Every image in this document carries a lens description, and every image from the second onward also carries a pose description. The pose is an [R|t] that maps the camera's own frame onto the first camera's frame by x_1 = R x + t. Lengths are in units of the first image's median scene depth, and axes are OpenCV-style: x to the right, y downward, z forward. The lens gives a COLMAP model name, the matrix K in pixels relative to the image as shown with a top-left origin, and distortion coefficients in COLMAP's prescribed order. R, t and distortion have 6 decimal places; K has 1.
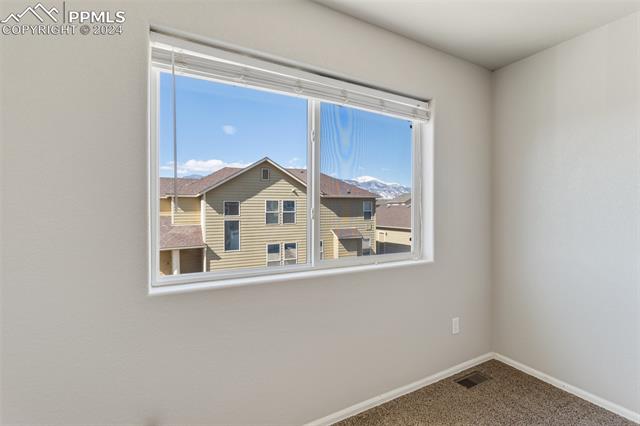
lens RADIAL K [[305.5, 0, 324.2], [0, 305.5, 210.9], [0, 0, 1]] dist [0.001975, 0.000298]
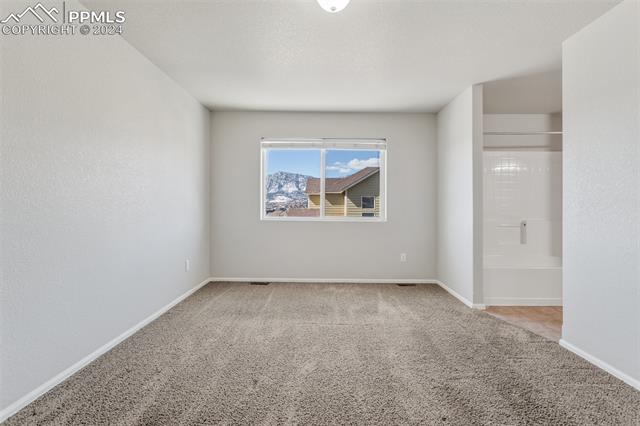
lens RADIAL K [[305.5, 0, 324.2], [0, 305.5, 210.9], [0, 0, 1]] dist [0.001975, 0.000298]
pose [[0.876404, 0.013713, -0.481381, 0.904773], [-0.008138, 0.999873, 0.013667, 0.070957], [0.481507, -0.008060, 0.876405, -0.870160]]
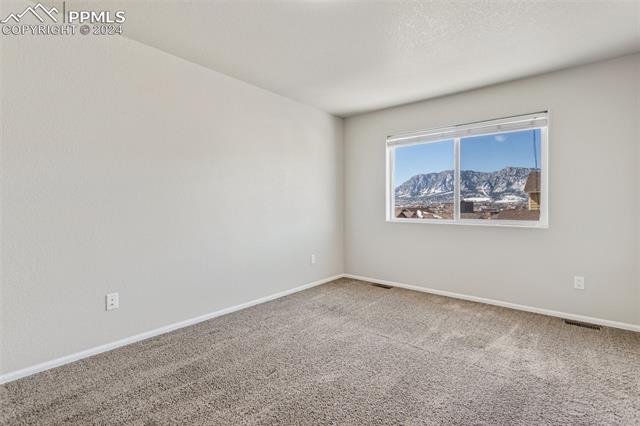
lens RADIAL K [[305.5, 0, 324.2], [0, 305.5, 210.9], [0, 0, 1]] dist [0.001975, 0.000298]
pose [[0.361294, 0.013975, -0.932347, 1.218453], [-0.003469, 0.999901, 0.013643, 0.071485], [0.932445, -0.001695, 0.361307, -0.420792]]
